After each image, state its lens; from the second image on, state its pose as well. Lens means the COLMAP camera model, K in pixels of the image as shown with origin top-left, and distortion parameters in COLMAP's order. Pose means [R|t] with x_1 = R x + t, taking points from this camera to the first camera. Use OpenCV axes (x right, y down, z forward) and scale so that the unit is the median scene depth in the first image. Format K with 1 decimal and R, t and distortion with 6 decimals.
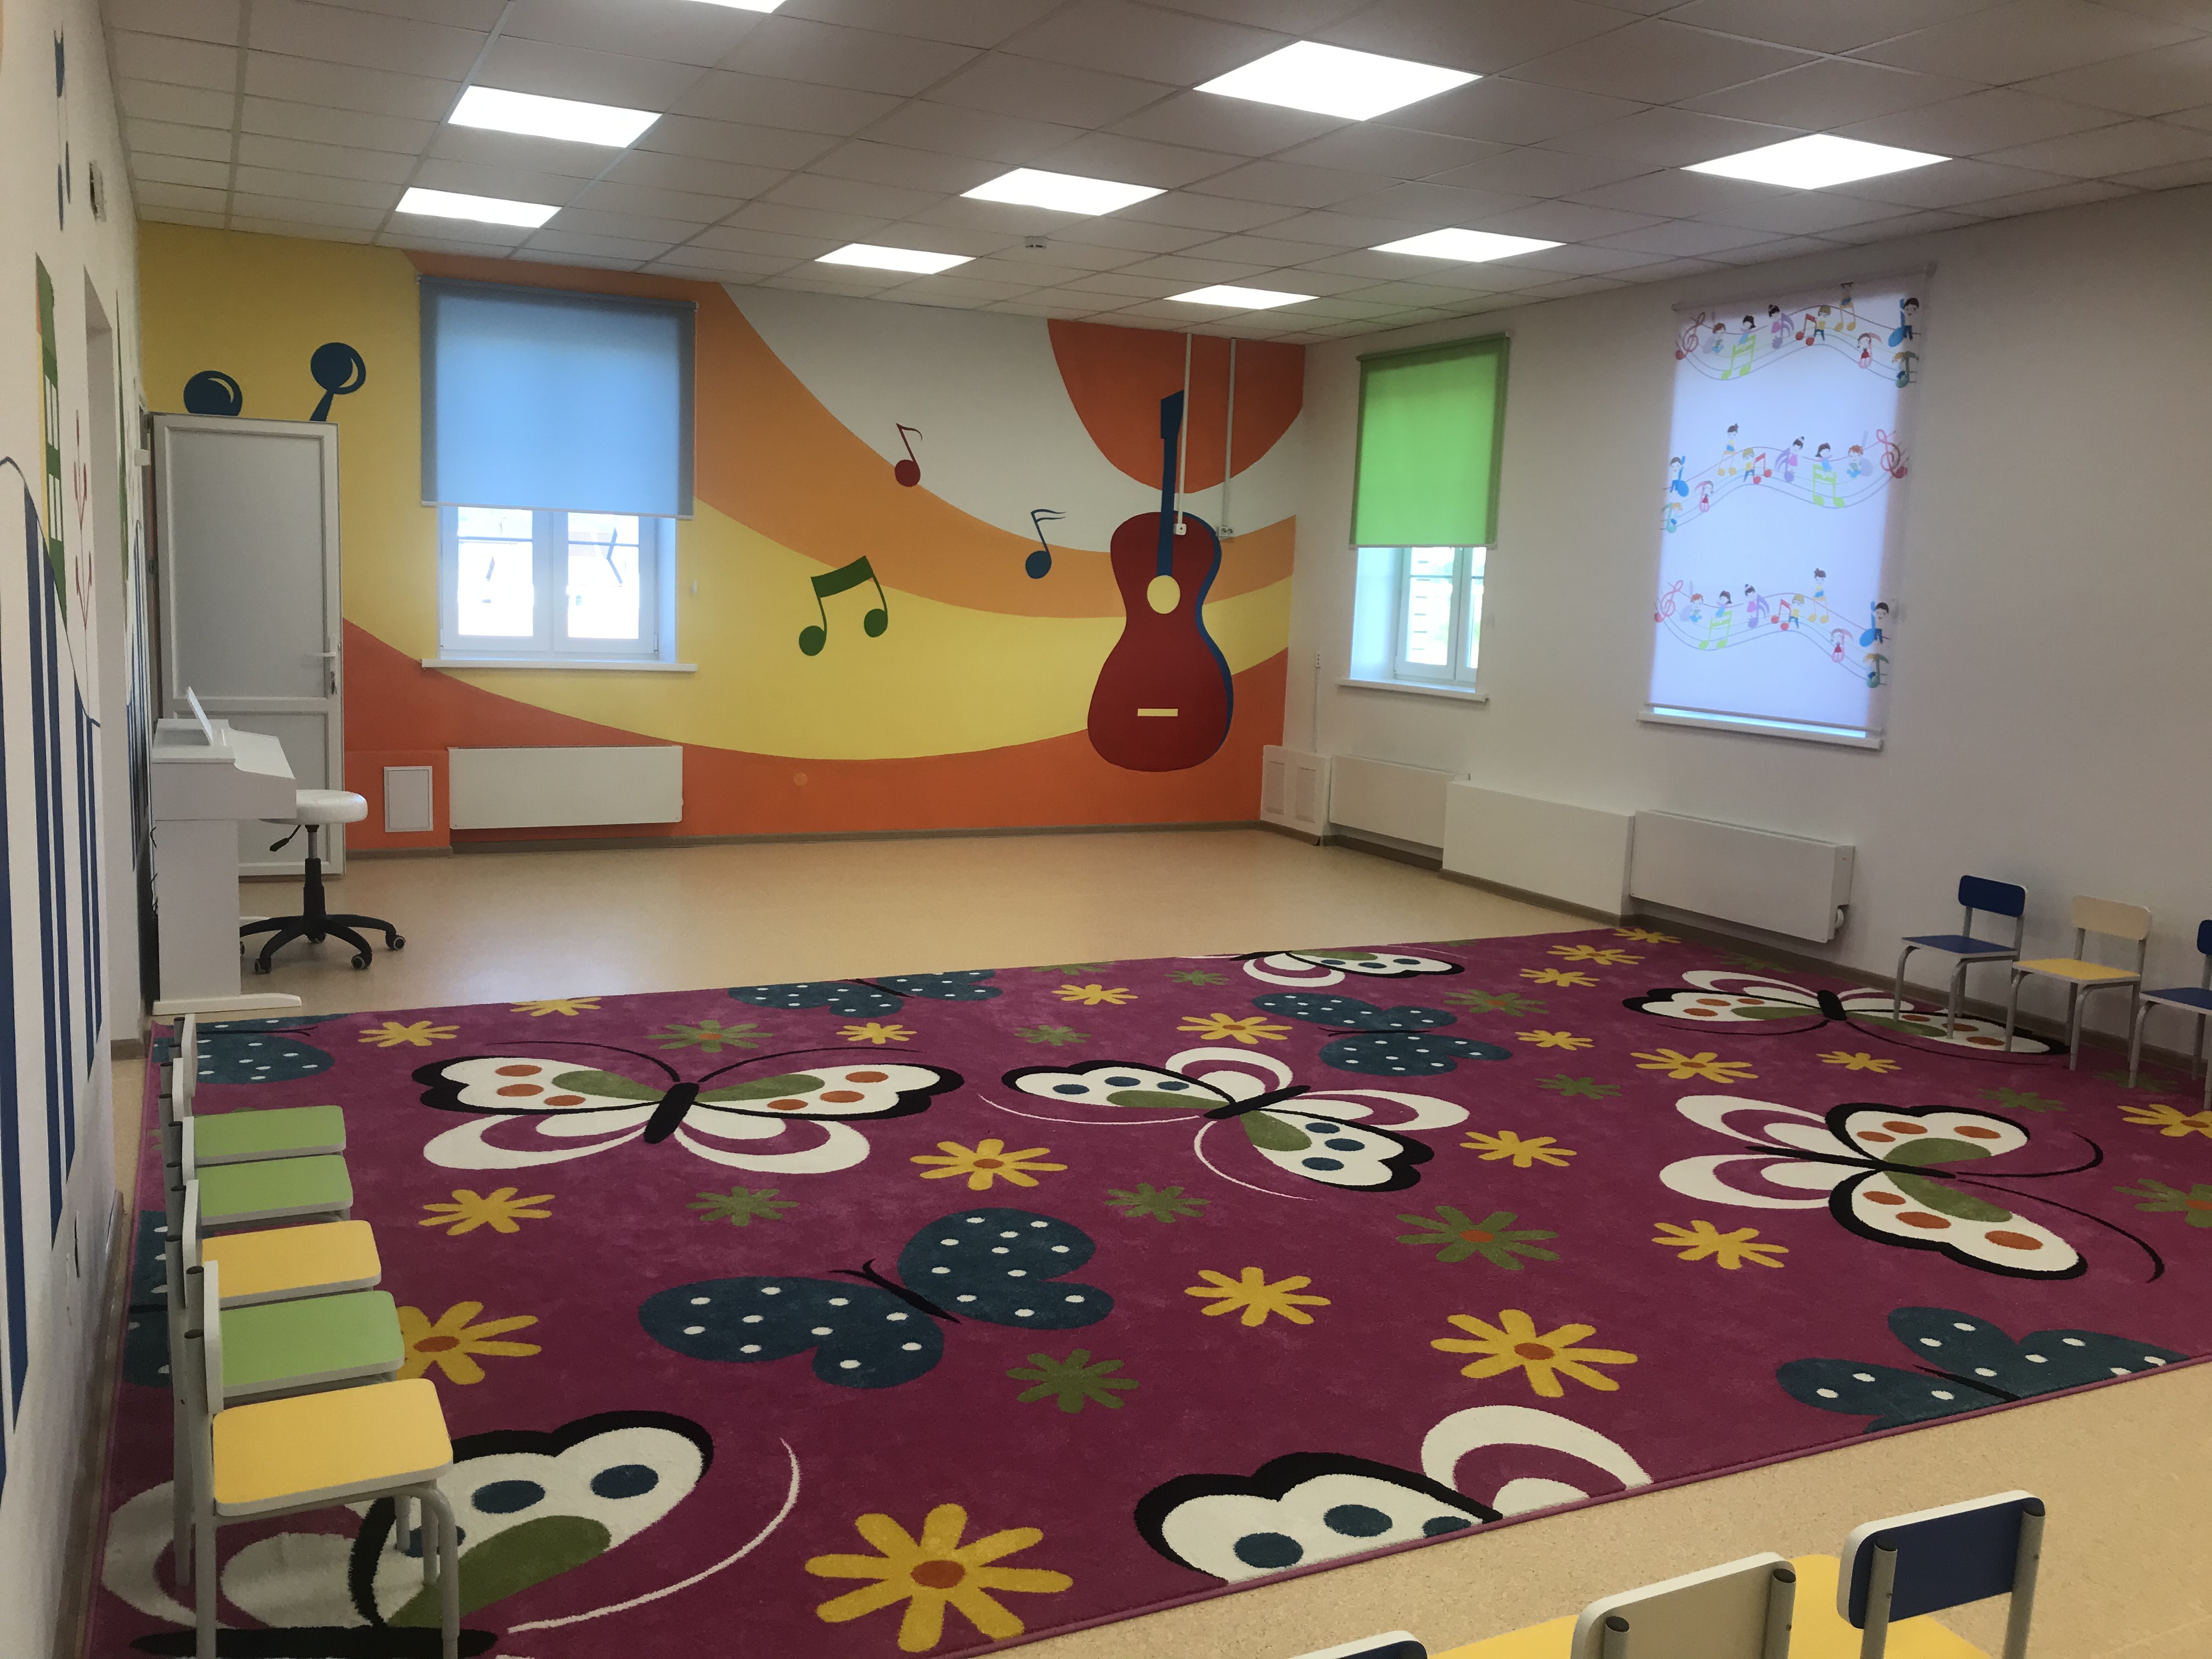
lens RADIAL K [[1798.5, 0, 1106.0], [0, 1798.5, 829.5], [0, 0, 1]] dist [0.135540, -0.262837]
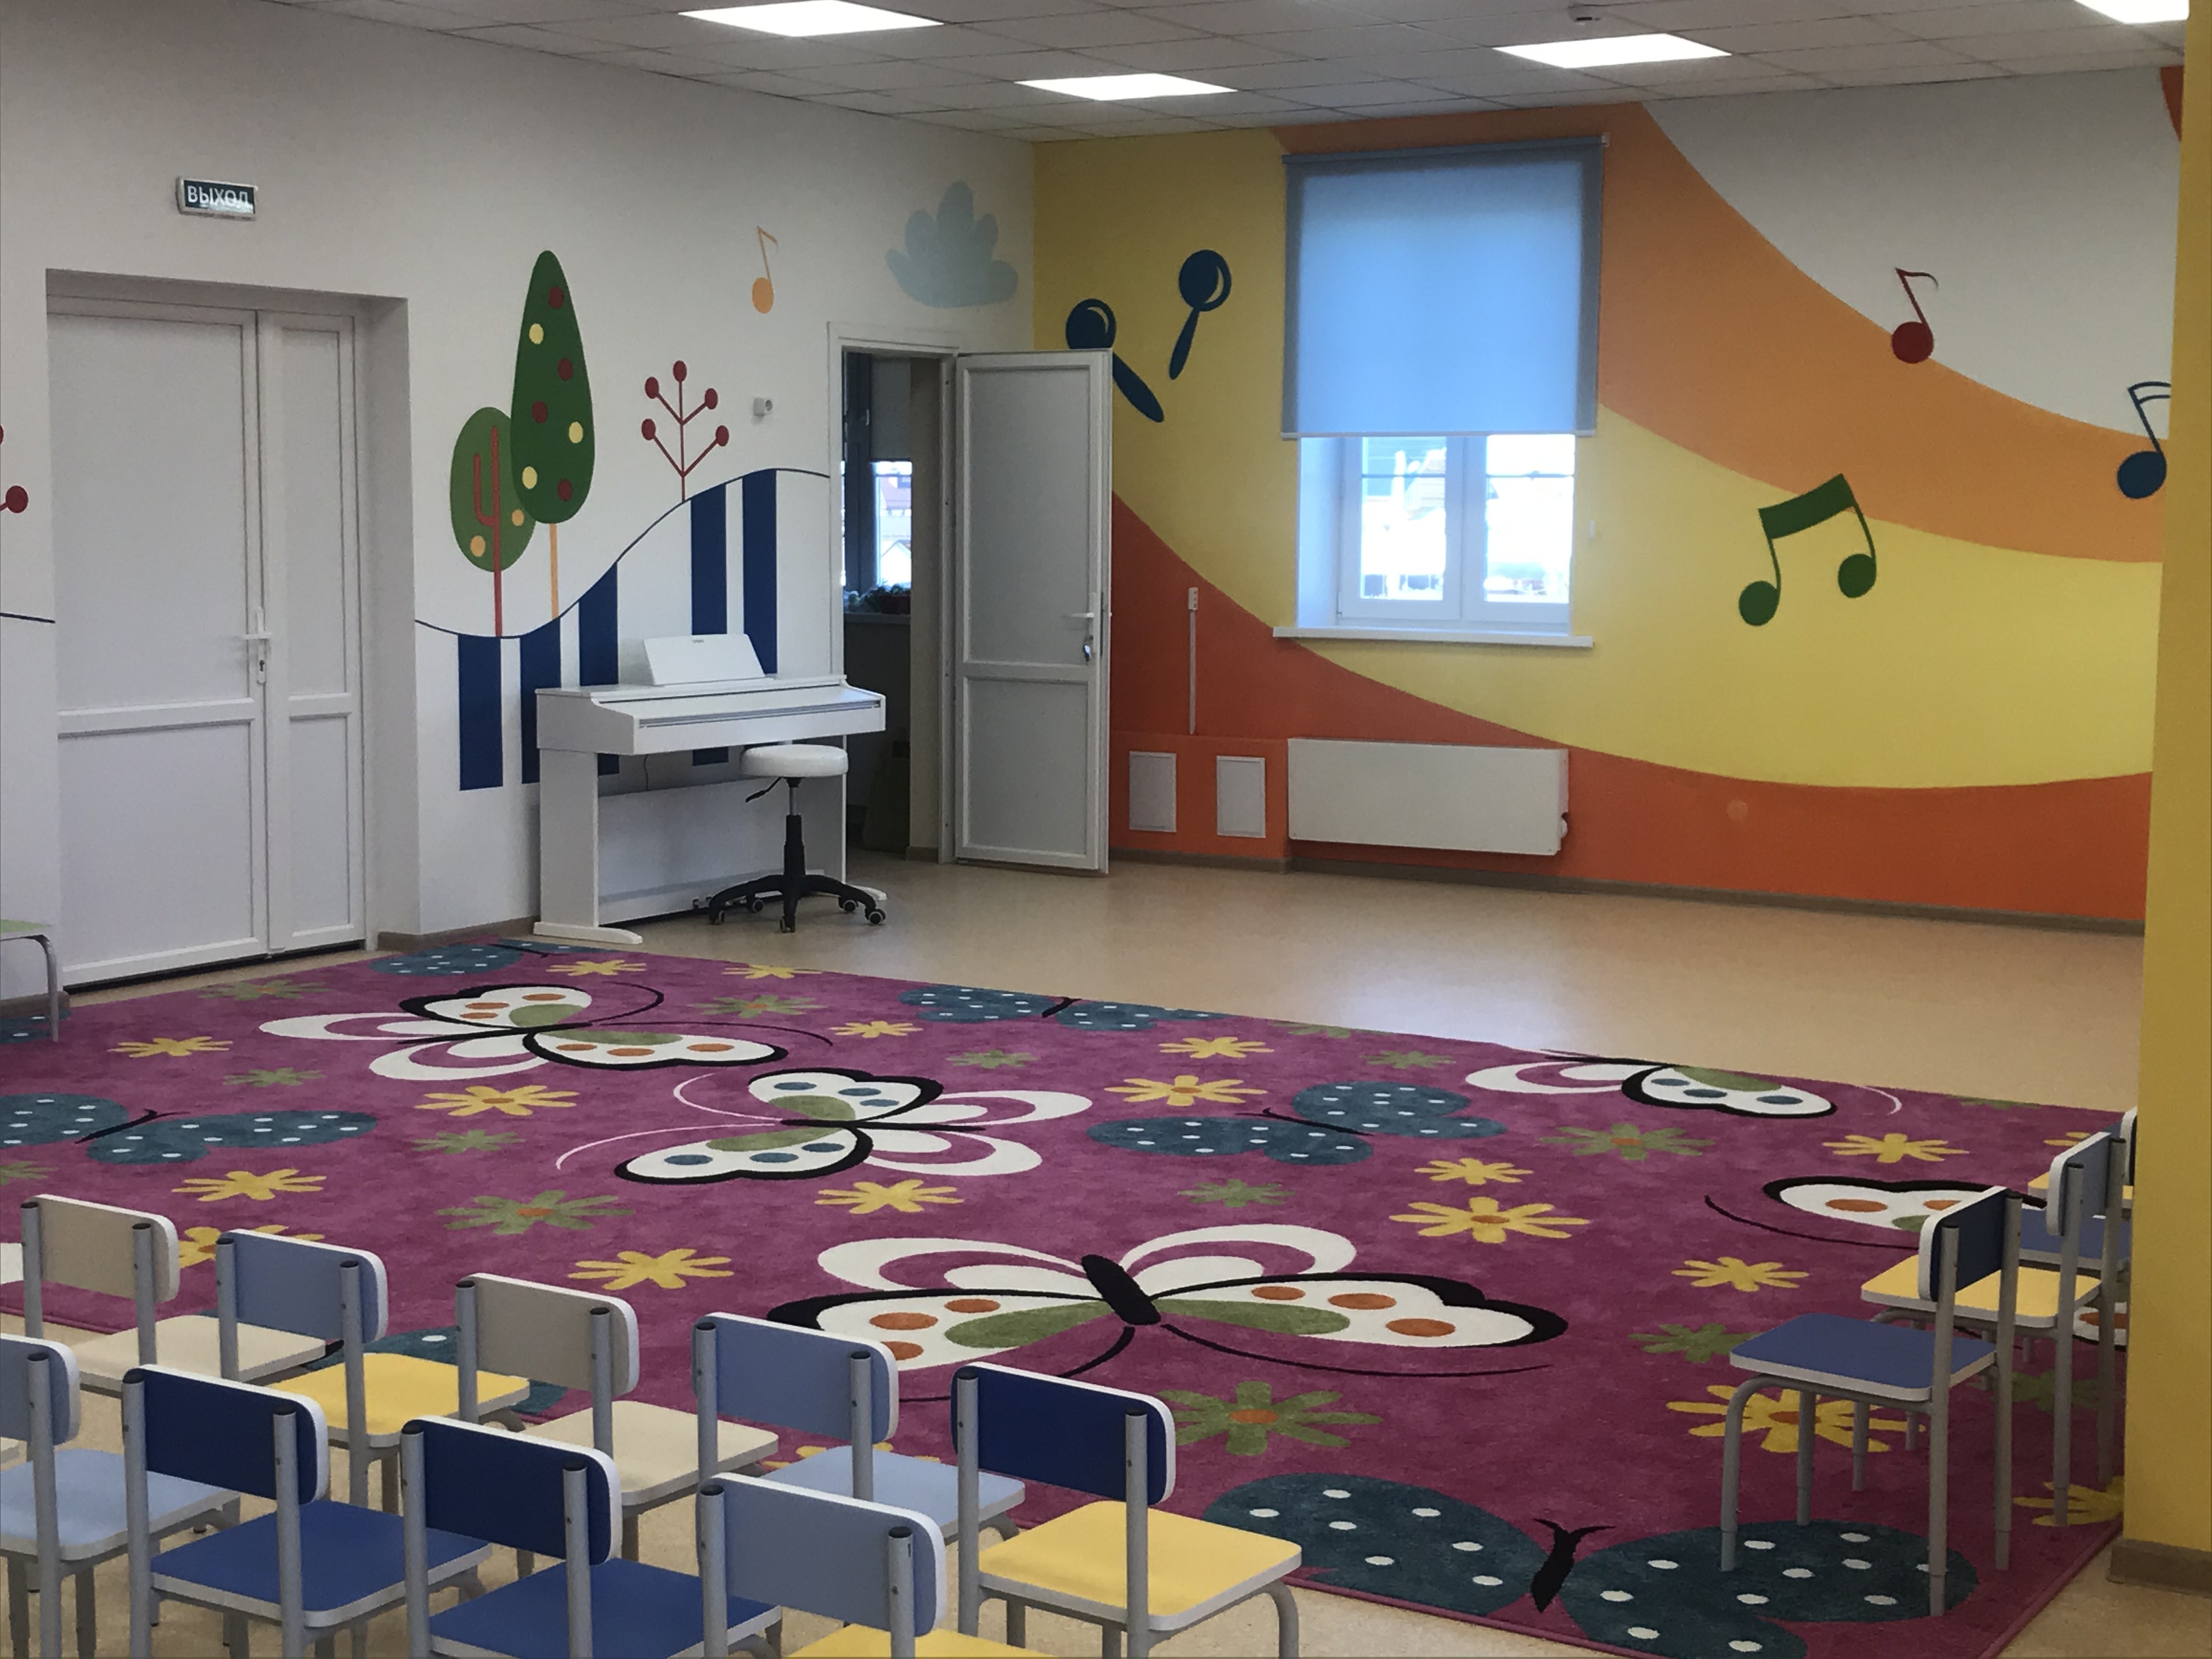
lens RADIAL K [[3187.3, 0, 1106.0], [0, 3187.3, 829.5], [0, 0, 1]] dist [0.248847, -1.126966]
pose [[0.529704, 0.054430, -0.846435, 0.869928], [-0.104839, 0.994488, -0.001659, 0.007125], [0.841679, 0.089618, 0.532490, 0.207011]]
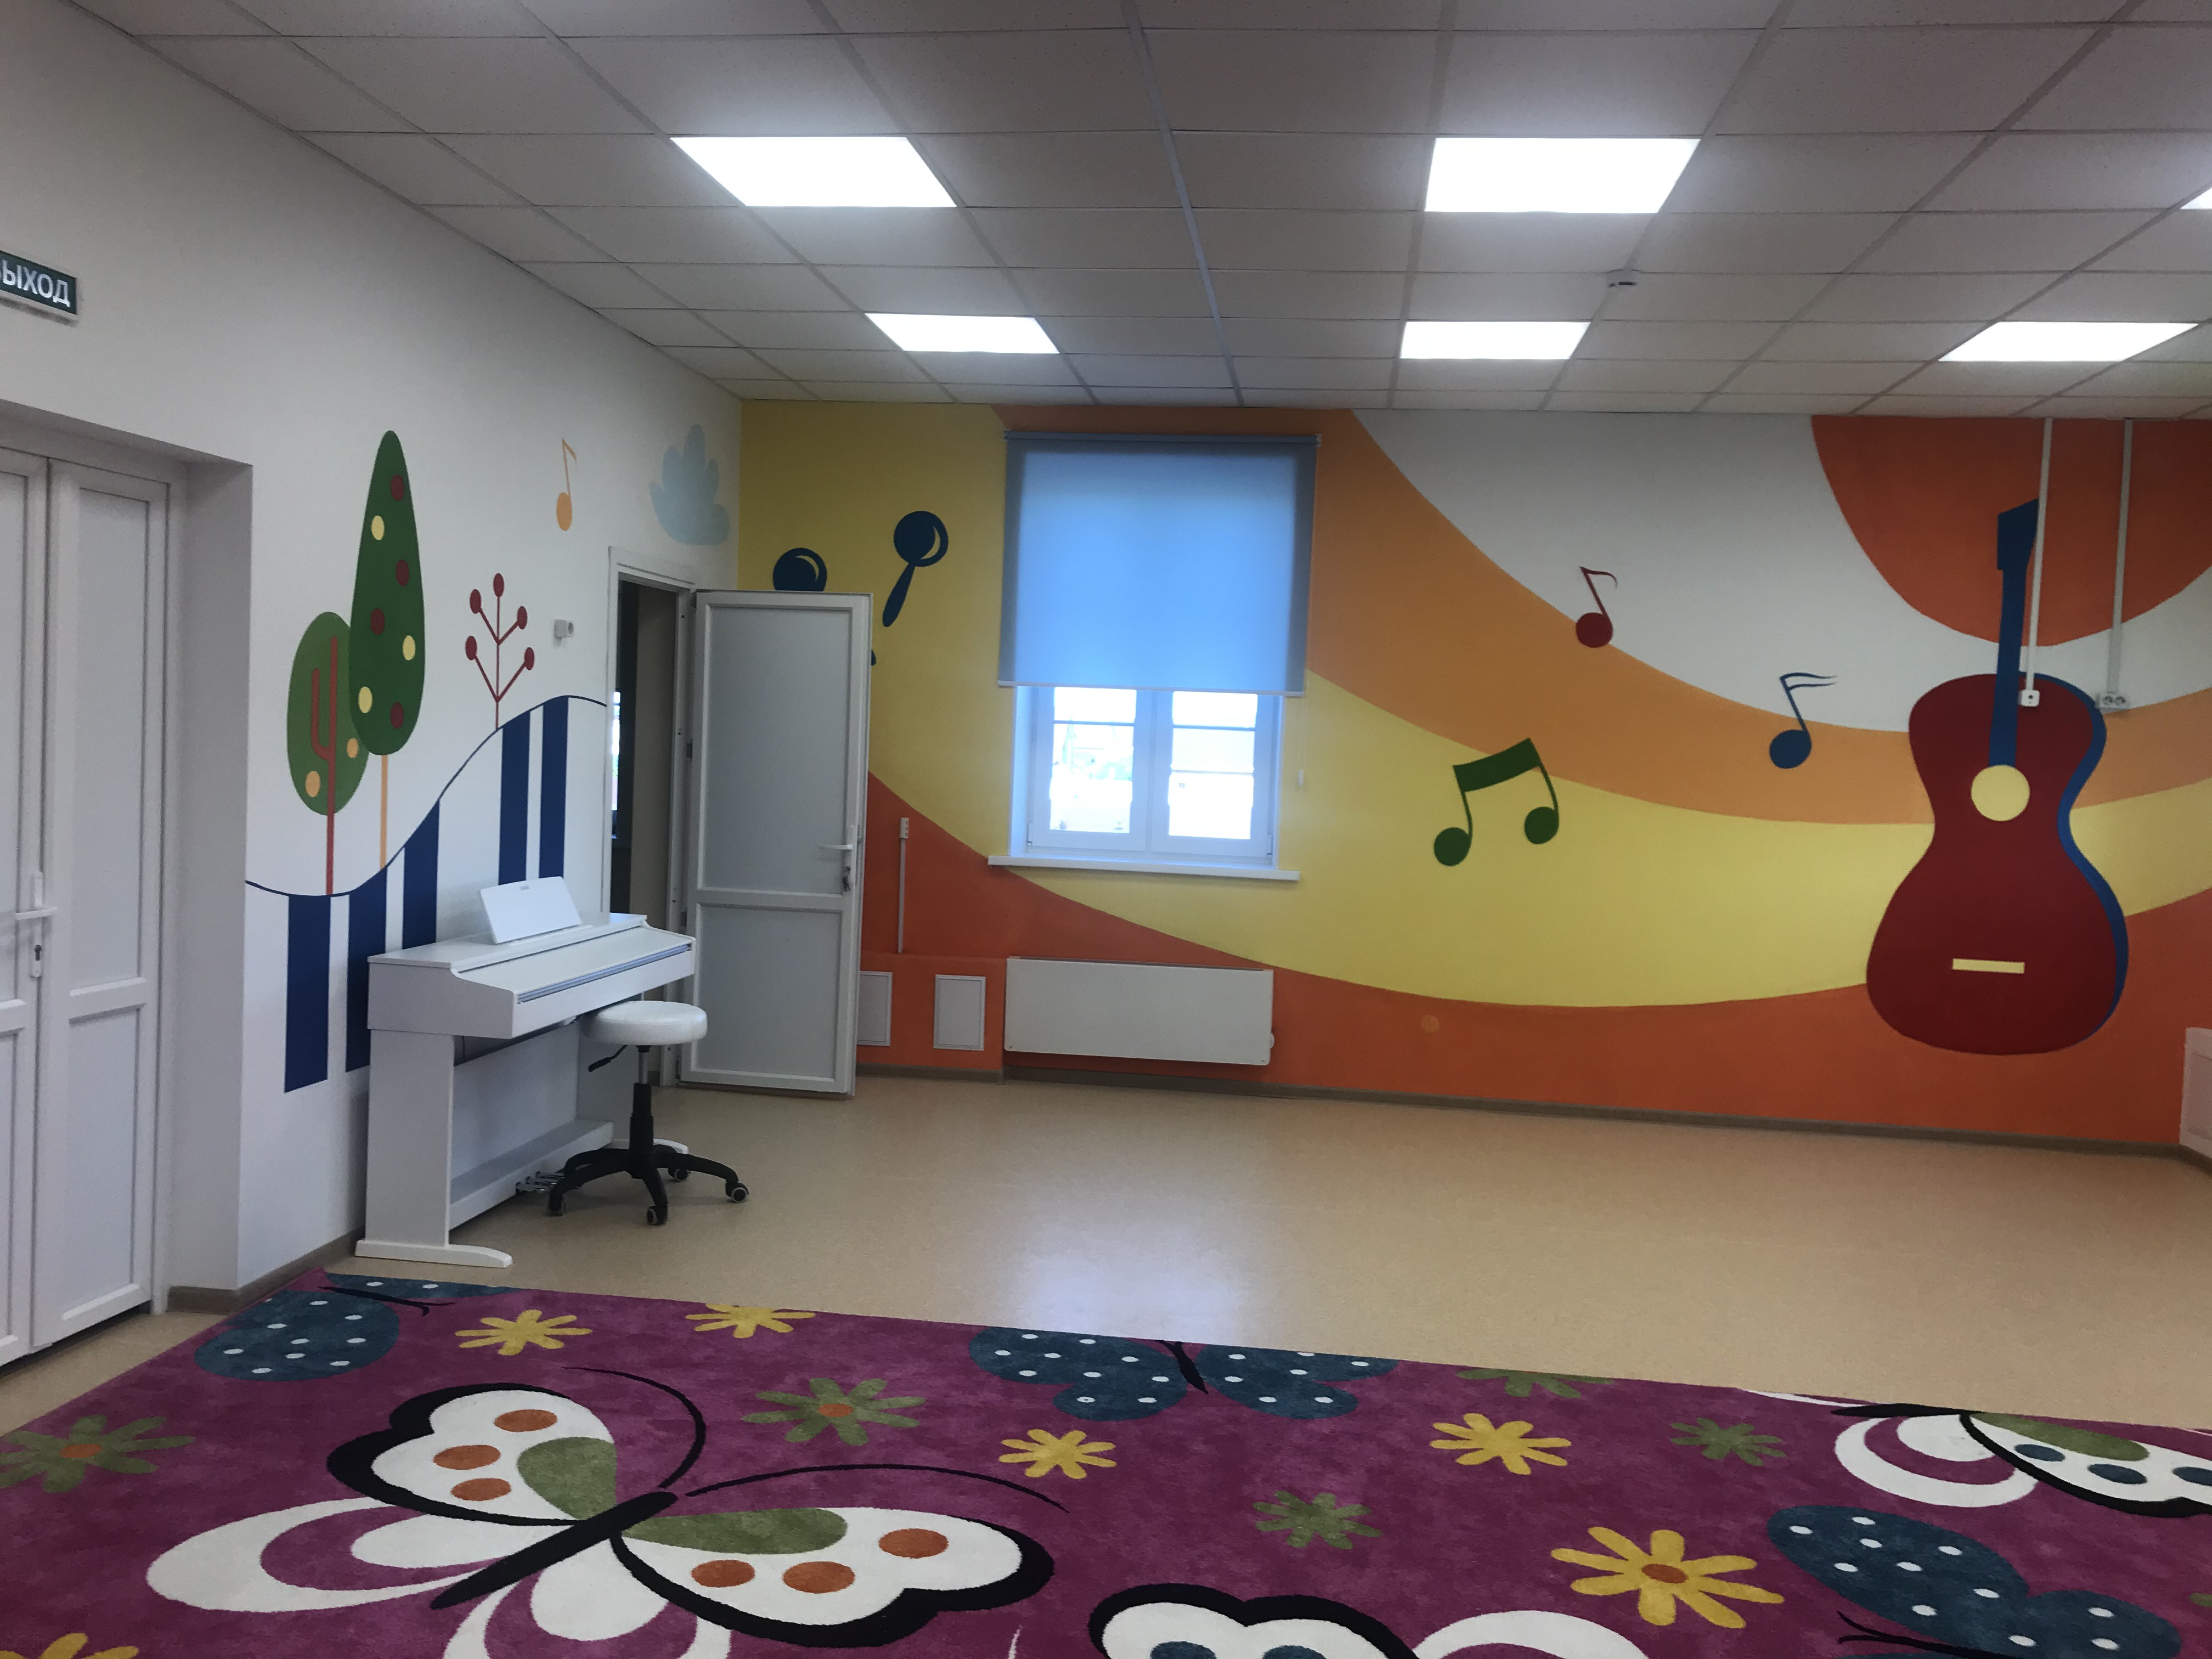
lens RADIAL K [[1822.2, 0, 1106.0], [0, 1822.2, 829.5], [0, 0, 1]] dist [0.056571, -0.086033]
pose [[0.832834, 0.024097, -0.552998, 0.176661], [-0.085656, 0.992628, -0.085747, -0.038384], [0.546855, 0.118780, 0.828759, 0.325181]]
